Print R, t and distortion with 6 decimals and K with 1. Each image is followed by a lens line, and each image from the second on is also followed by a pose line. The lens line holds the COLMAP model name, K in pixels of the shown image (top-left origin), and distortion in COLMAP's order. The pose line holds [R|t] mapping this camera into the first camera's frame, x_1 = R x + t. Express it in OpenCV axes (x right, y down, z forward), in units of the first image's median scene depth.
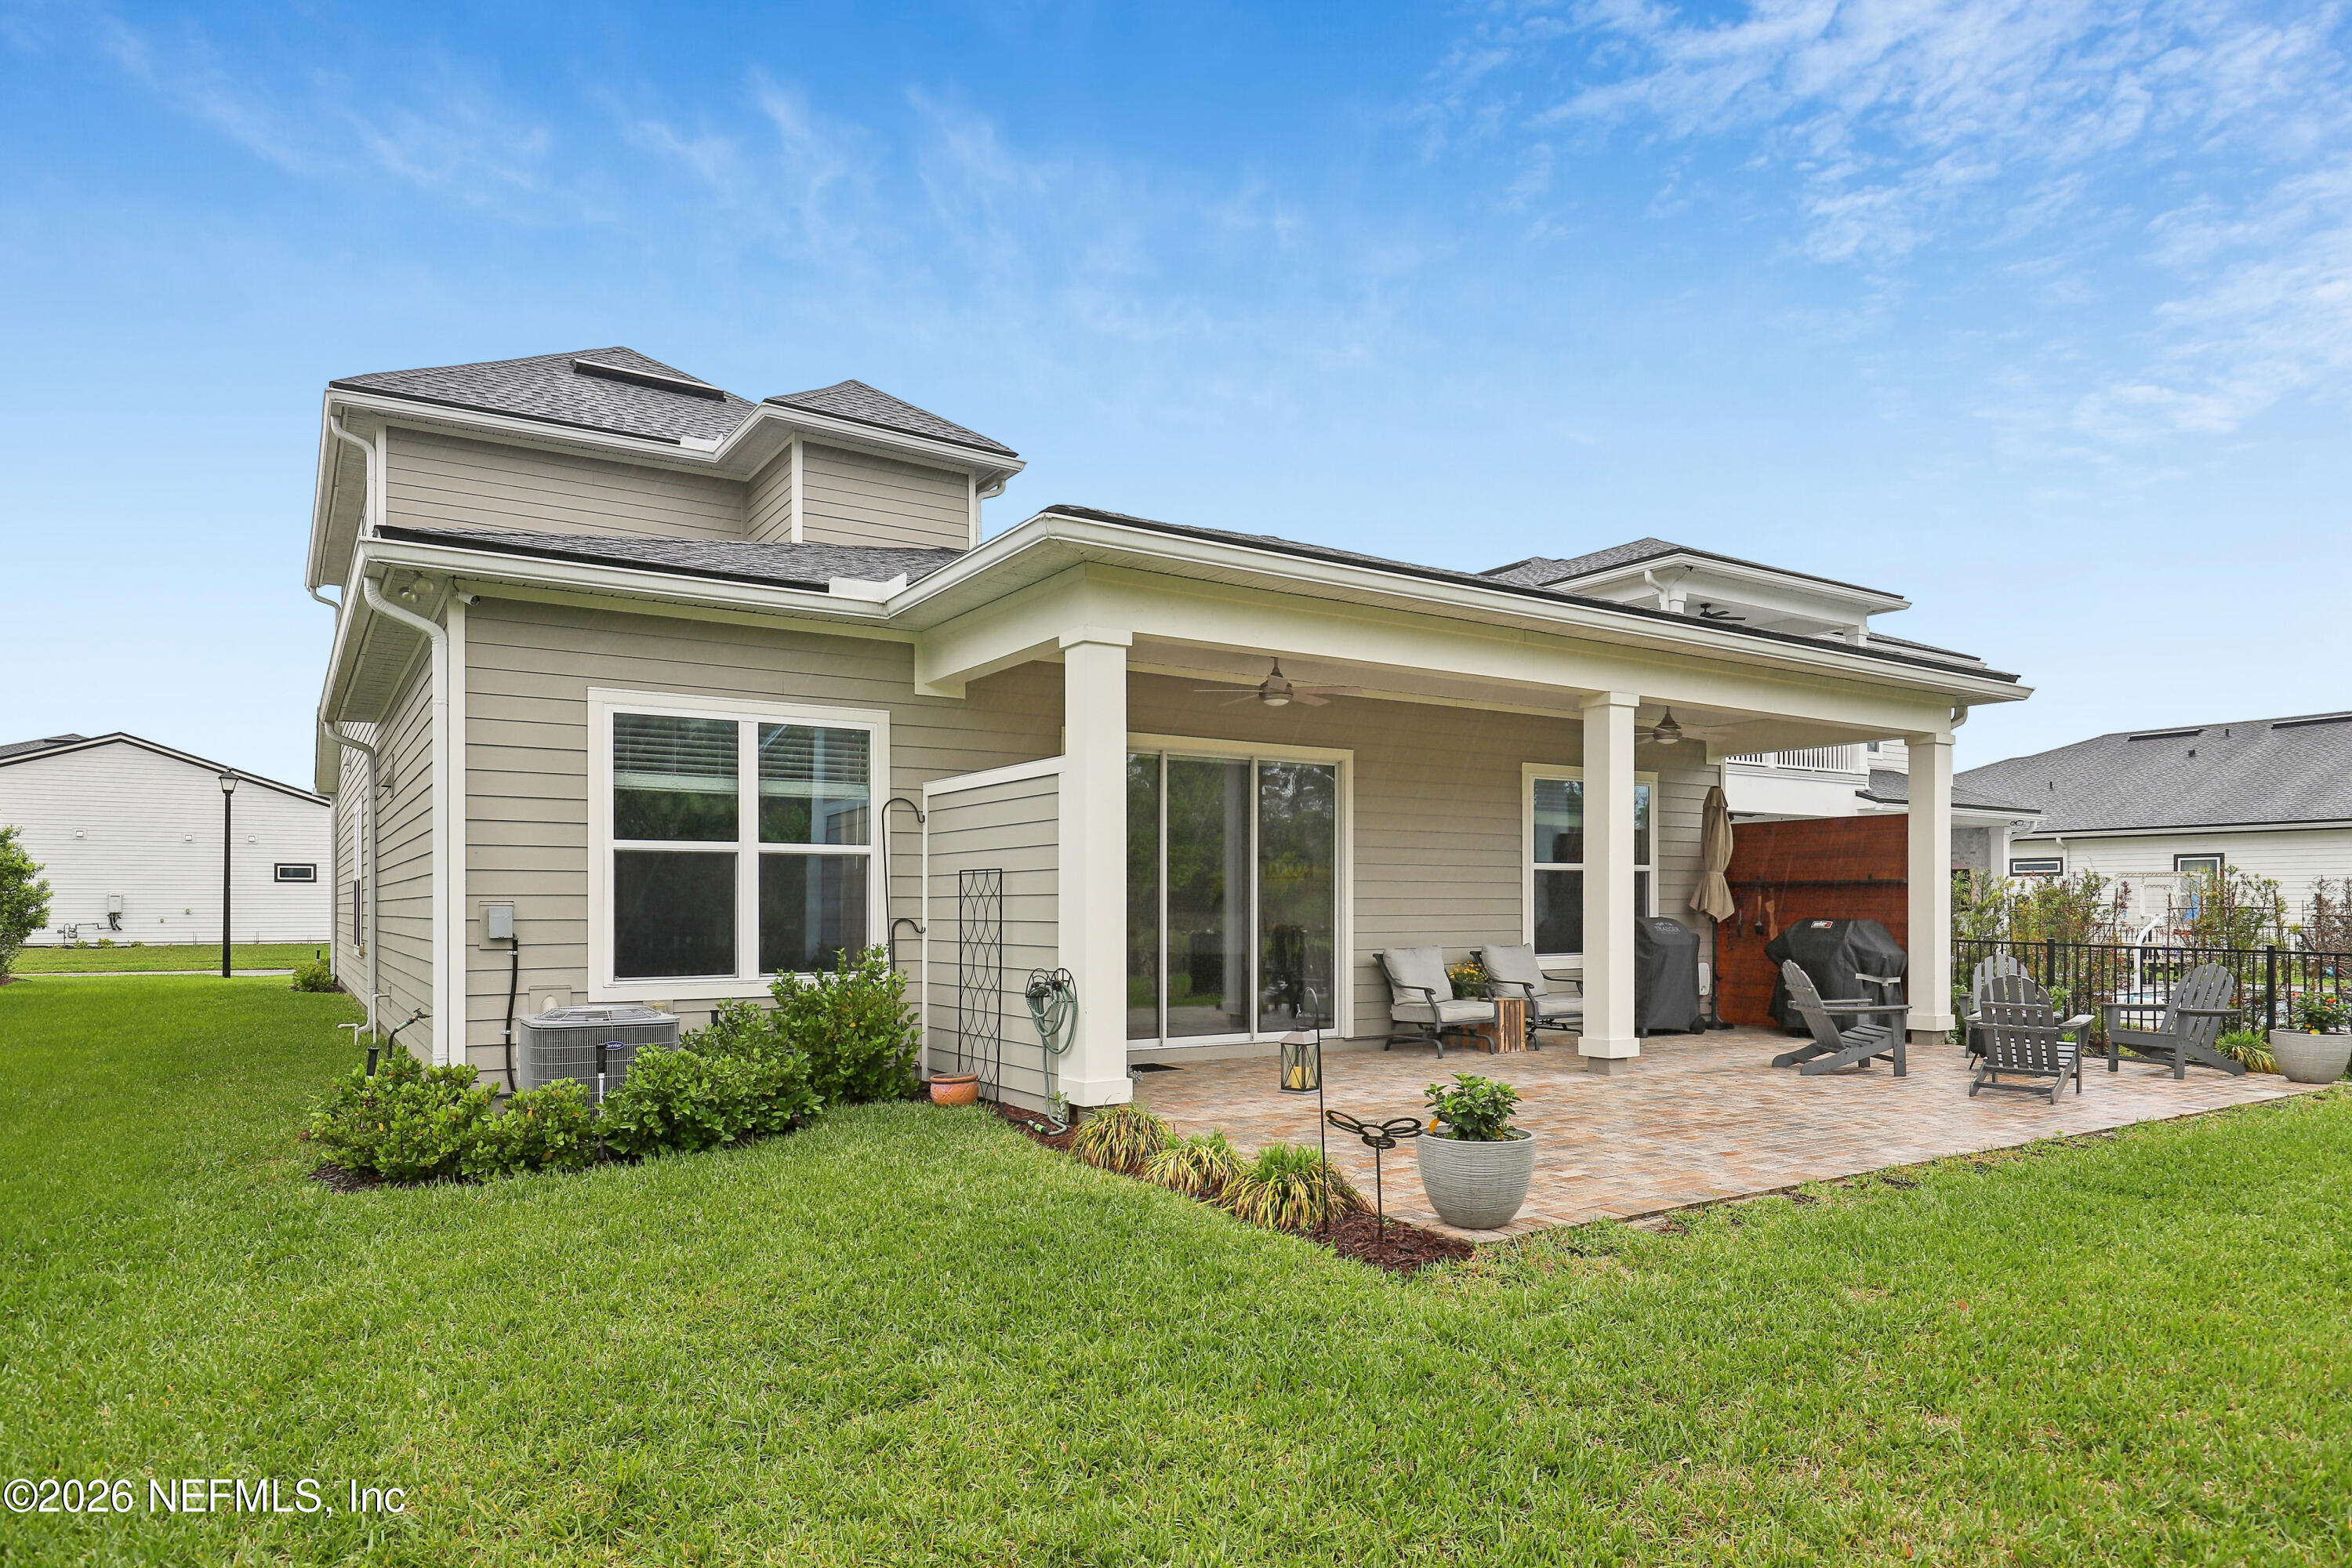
lens RADIAL K [[1391.2, 0, 1175.0], [0, 1391.2, 911.1], [0, 0, 1]] dist [0.002124, -0.000389]
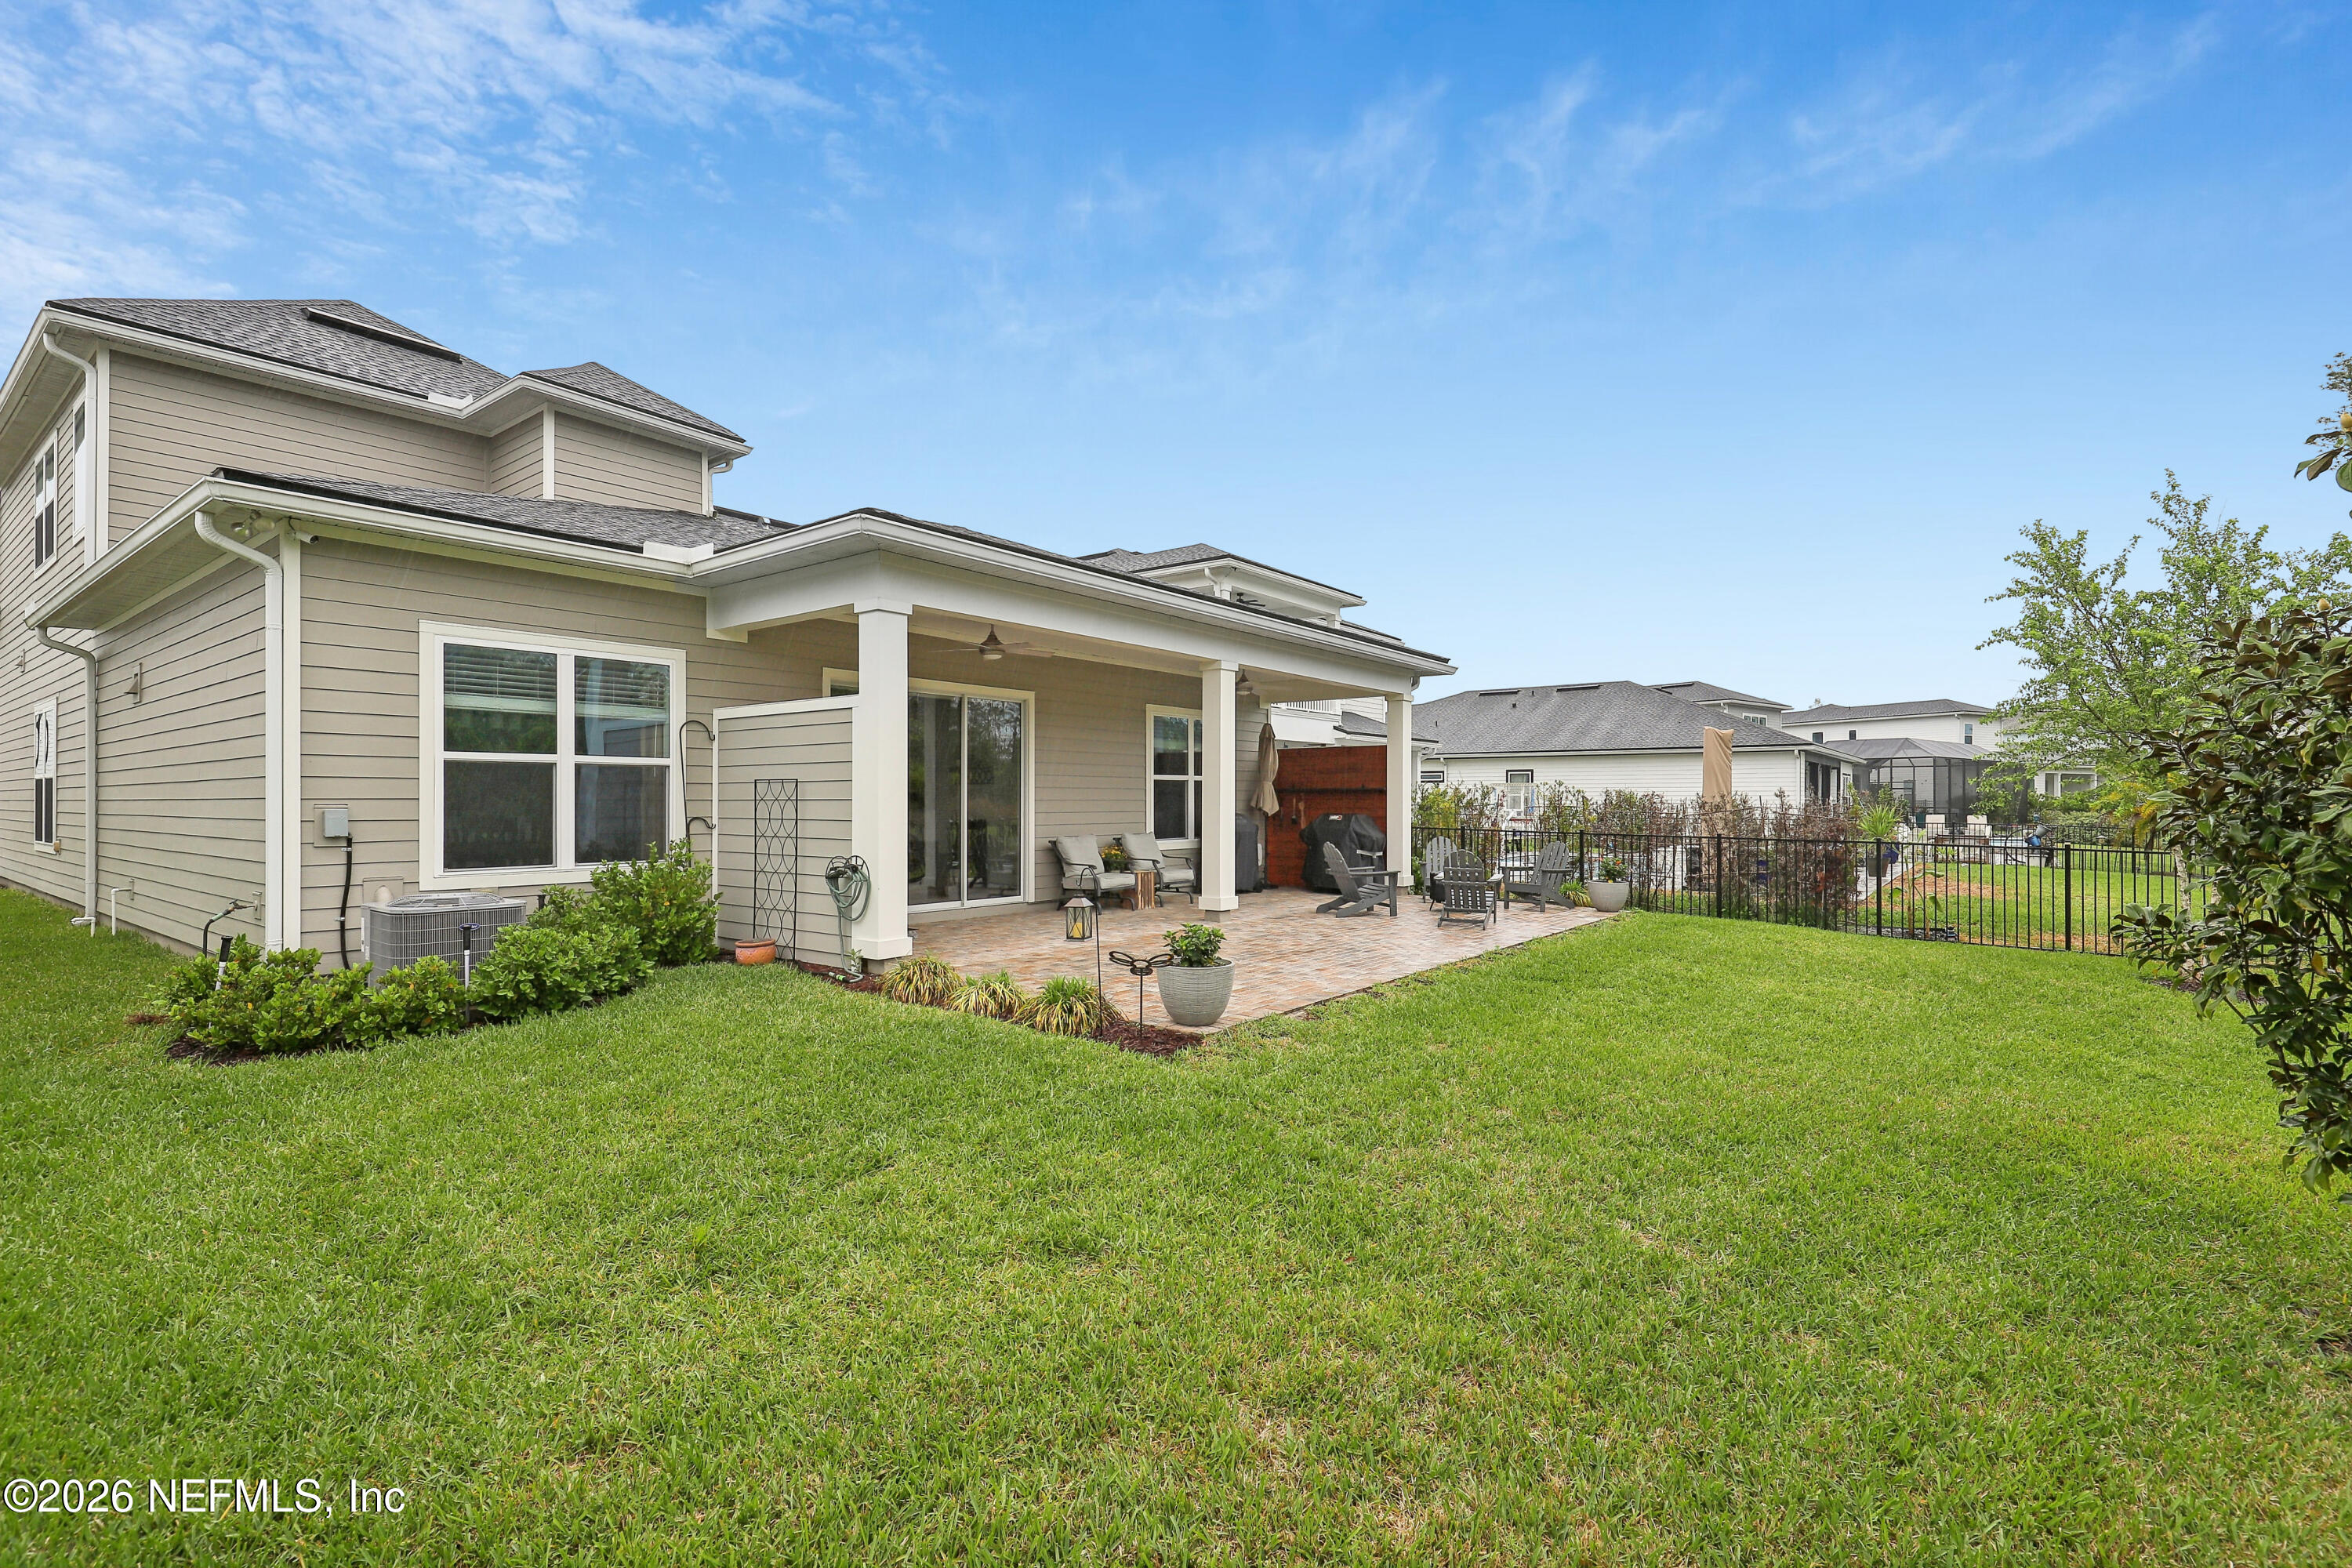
lens RADIAL K [[1068.4, 0, 1177.8], [0, 1068.4, 805.2], [0, 0, 1]] dist [0.000317, -0.000209]
pose [[0.943655, 0.000026, 0.330930, -0.114346], [-0.000304, 1.000000, 0.000788, -0.006757], [-0.330930, -0.000844, 0.943655, -0.050469]]
